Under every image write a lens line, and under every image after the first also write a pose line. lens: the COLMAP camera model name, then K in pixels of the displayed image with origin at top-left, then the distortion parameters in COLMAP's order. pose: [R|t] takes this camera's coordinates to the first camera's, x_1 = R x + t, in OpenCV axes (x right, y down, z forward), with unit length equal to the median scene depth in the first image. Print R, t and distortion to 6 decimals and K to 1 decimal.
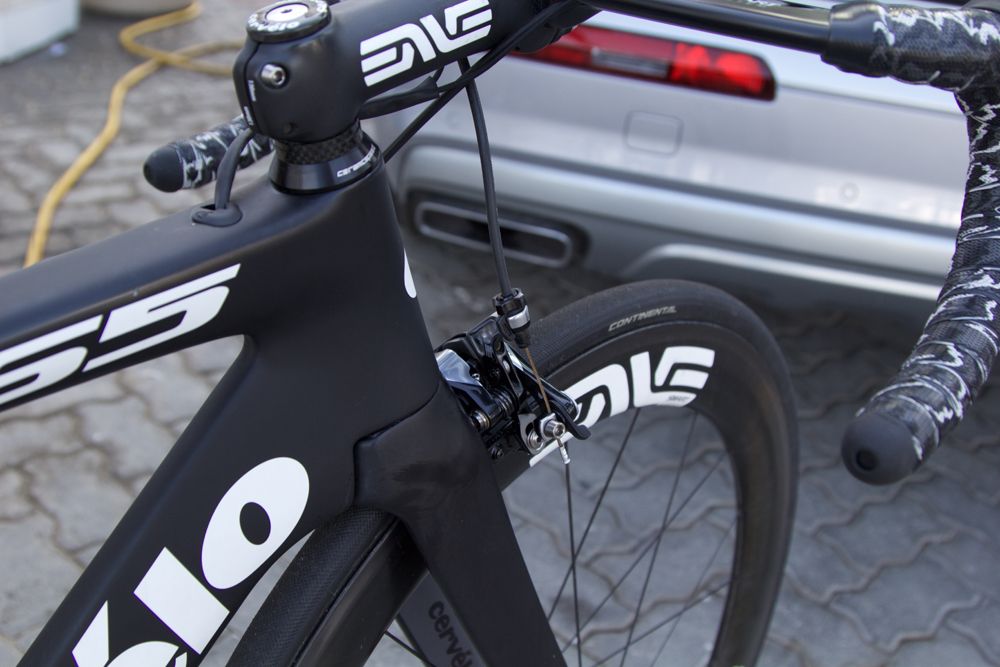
lens RADIAL K [[1253.7, 0, 515.3], [0, 1253.7, 332.7], [0, 0, 1]] dist [-0.137464, 0.108742]
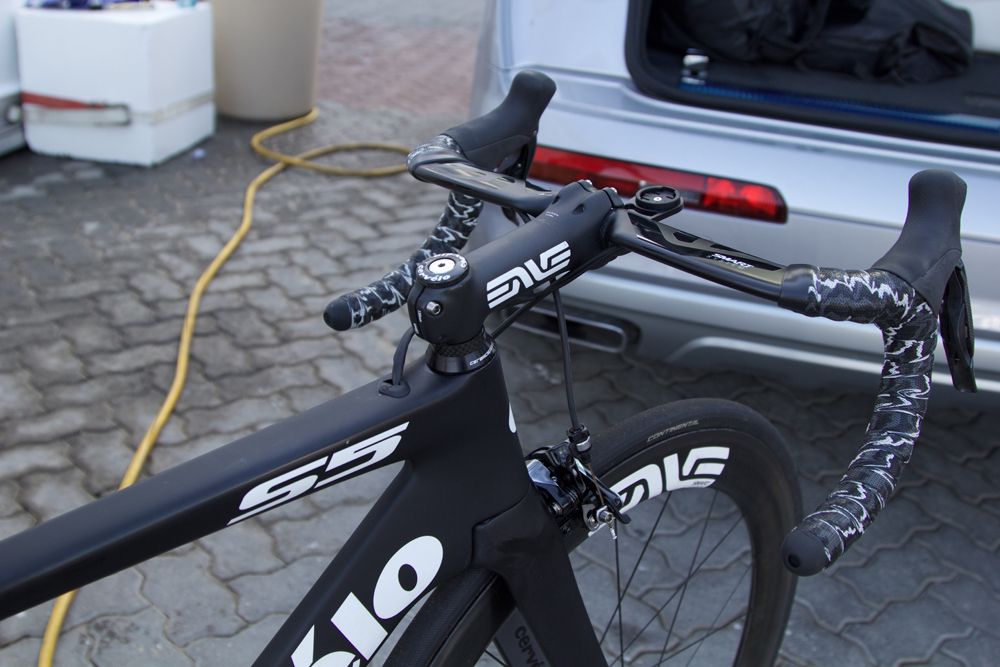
lens RADIAL K [[1140.9, 0, 500.0], [0, 1140.9, 333.5], [0, 0, 1]] dist [-0.127664, 0.057287]
pose [[0.996508, 0.026289, -0.079254, 0.008632], [-0.028108, 0.999364, -0.021931, -0.122317], [0.078627, 0.024082, 0.996613, -0.403786]]
